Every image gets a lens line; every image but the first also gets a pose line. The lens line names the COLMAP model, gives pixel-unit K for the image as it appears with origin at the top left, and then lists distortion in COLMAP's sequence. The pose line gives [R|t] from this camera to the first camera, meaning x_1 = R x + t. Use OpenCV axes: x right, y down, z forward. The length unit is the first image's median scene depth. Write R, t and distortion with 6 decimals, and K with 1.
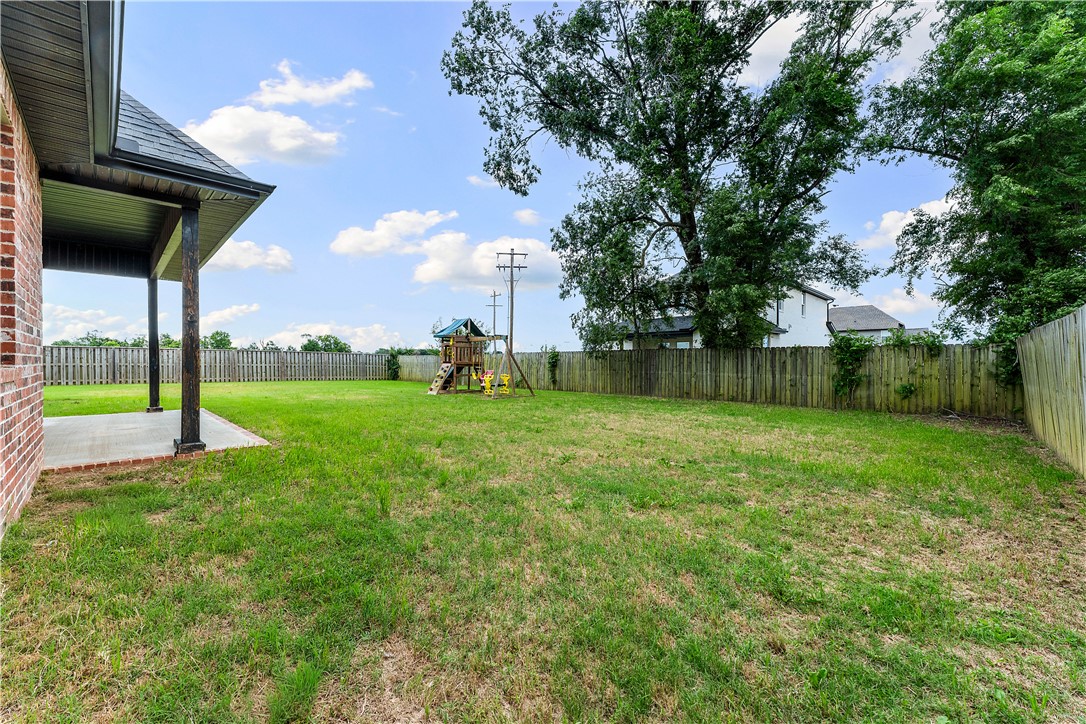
lens RADIAL K [[433.3, 0, 533.9], [0, 433.3, 359.8], [0, 0, 1]] dist [-0.005560, 0.000333]
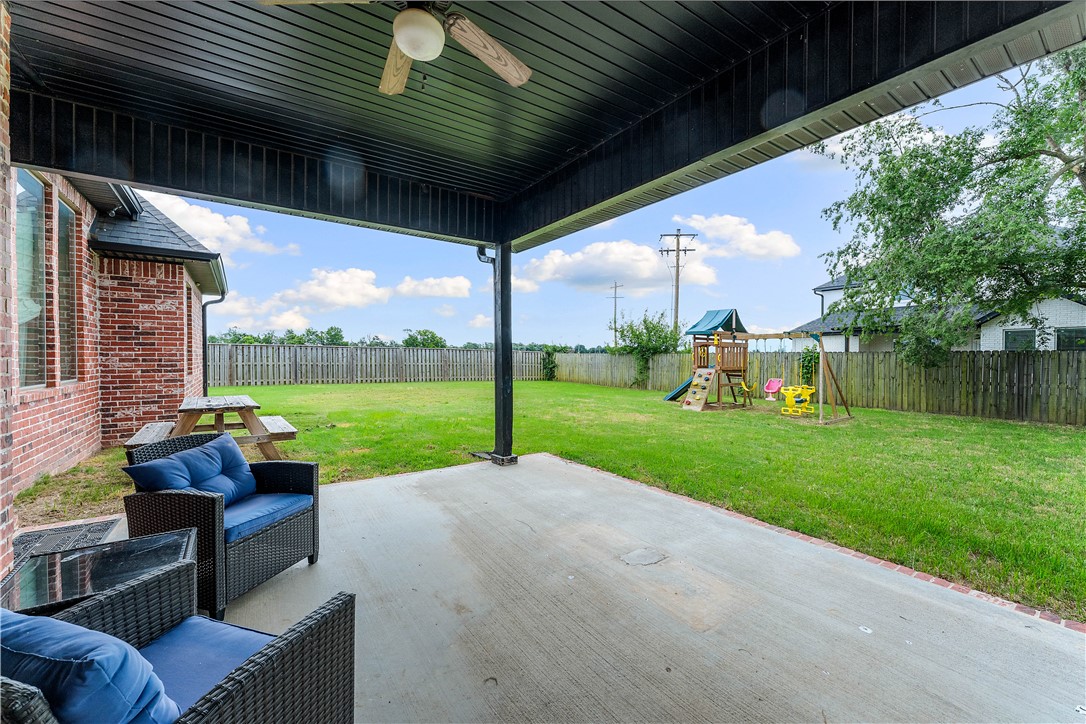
lens RADIAL K [[433.3, 0, 532.3], [0, 433.3, 360.6], [0, 0, 1]] dist [-0.005560, 0.000333]
pose [[0.982590, 0.007583, -0.185632, -0.289945], [-0.004658, 0.999858, 0.016186, -0.013402], [0.185728, -0.015039, 0.982486, 0.164669]]
